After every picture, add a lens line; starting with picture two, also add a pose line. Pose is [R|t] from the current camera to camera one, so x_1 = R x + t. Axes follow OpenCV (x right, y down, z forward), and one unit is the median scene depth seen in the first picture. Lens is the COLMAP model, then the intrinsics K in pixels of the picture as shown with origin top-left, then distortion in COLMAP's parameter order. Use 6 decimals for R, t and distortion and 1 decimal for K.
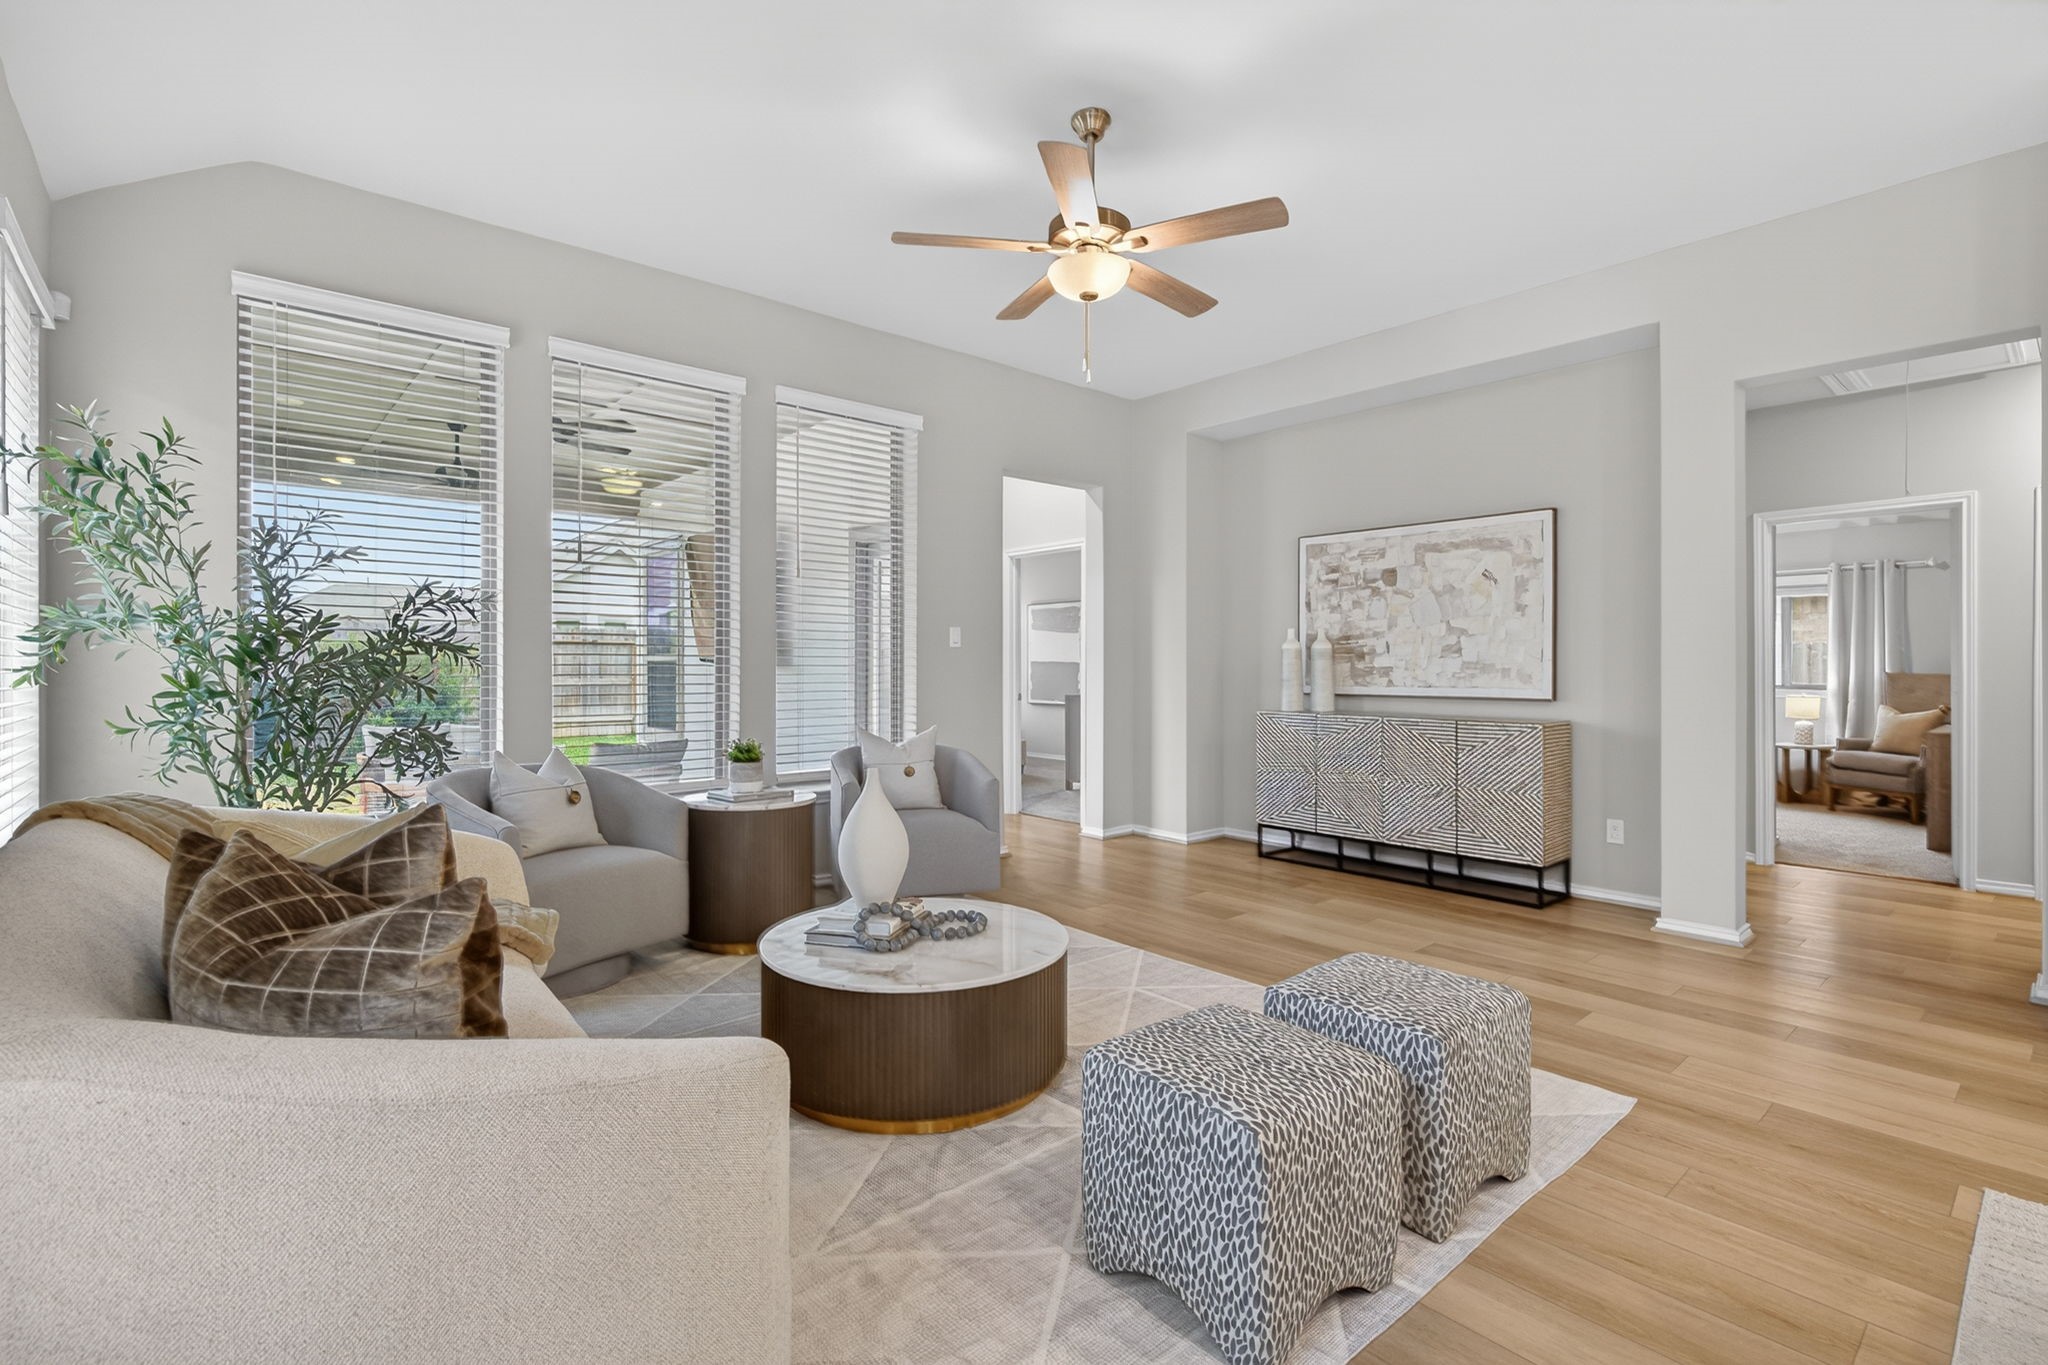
lens RADIAL K [[934.7, 0, 1030.6], [0, 934.7, 668.1], [0, 0, 1]] dist [-0.001283, 0.001616]
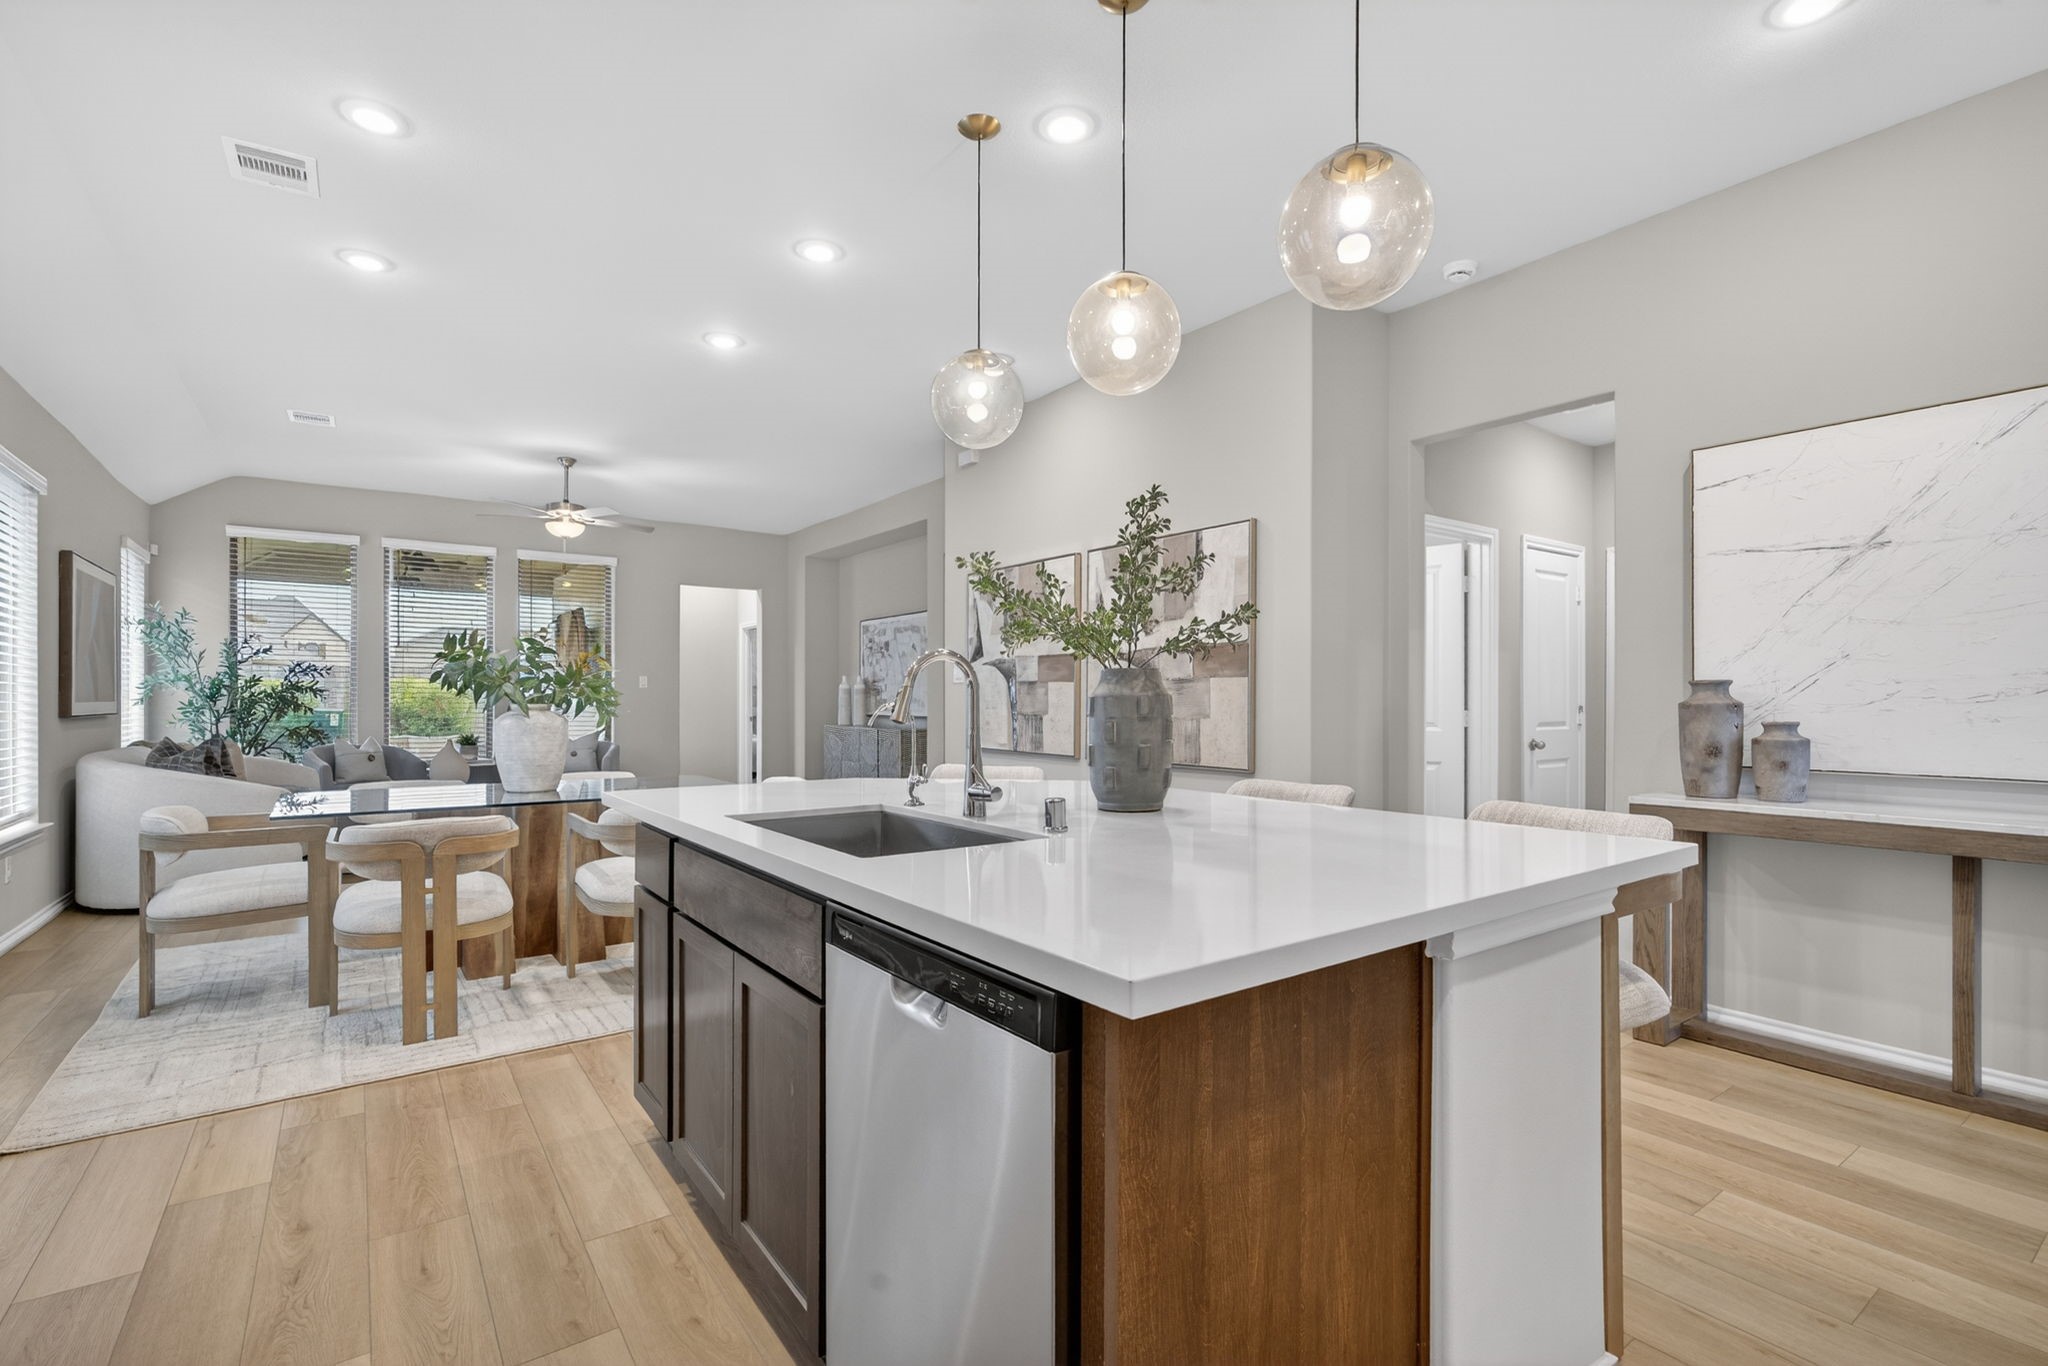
lens RADIAL K [[934.7, 0, 1017.5], [0, 934.7, 696.3], [0, 0, 1]] dist [-0.001283, 0.001616]
pose [[0.994055, 0.001720, -0.108866, 1.293533], [-0.002232, 0.999987, -0.004582, -0.000186], [0.108857, 0.004797, 0.994046, -1.041412]]
